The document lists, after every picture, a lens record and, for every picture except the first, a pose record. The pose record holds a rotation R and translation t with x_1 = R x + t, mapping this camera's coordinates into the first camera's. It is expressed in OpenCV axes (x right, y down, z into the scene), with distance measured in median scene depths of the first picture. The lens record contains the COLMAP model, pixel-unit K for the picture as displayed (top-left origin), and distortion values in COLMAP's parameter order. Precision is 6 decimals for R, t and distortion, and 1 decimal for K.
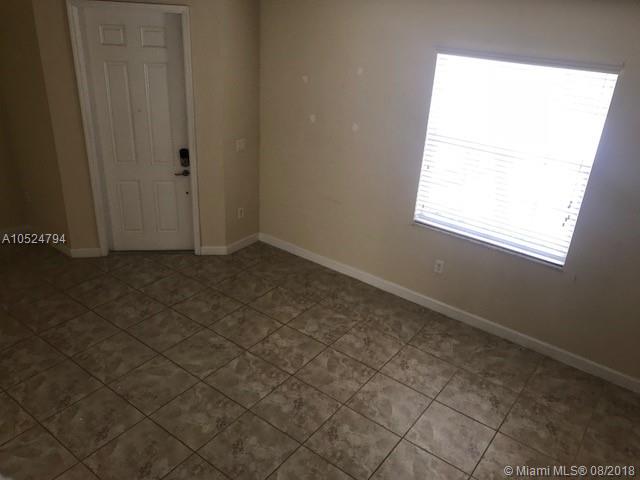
lens RADIAL K [[529.6, 0, 321.3], [0, 529.6, 236.2], [0, 0, 1]] dist [0.044110, -0.066474]
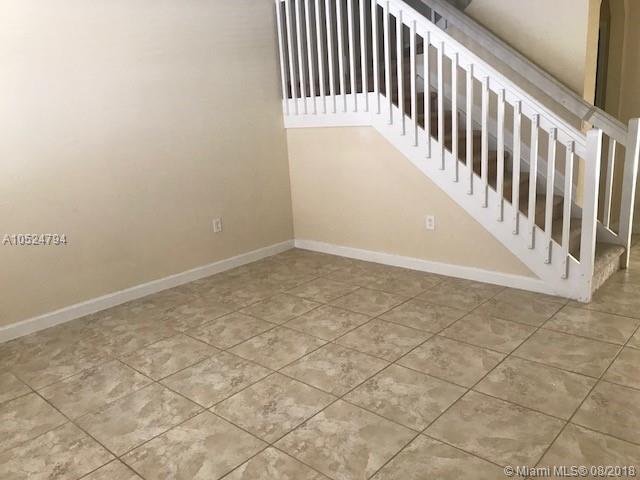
lens RADIAL K [[529.6, 0, 321.3], [0, 529.6, 236.2], [0, 0, 1]] dist [0.044110, -0.066474]
pose [[-0.995585, -0.020303, 0.091640, -0.168665], [0.041150, 0.783084, 0.620554, -0.295589], [-0.084361, 0.621585, -0.778791, 1.385787]]
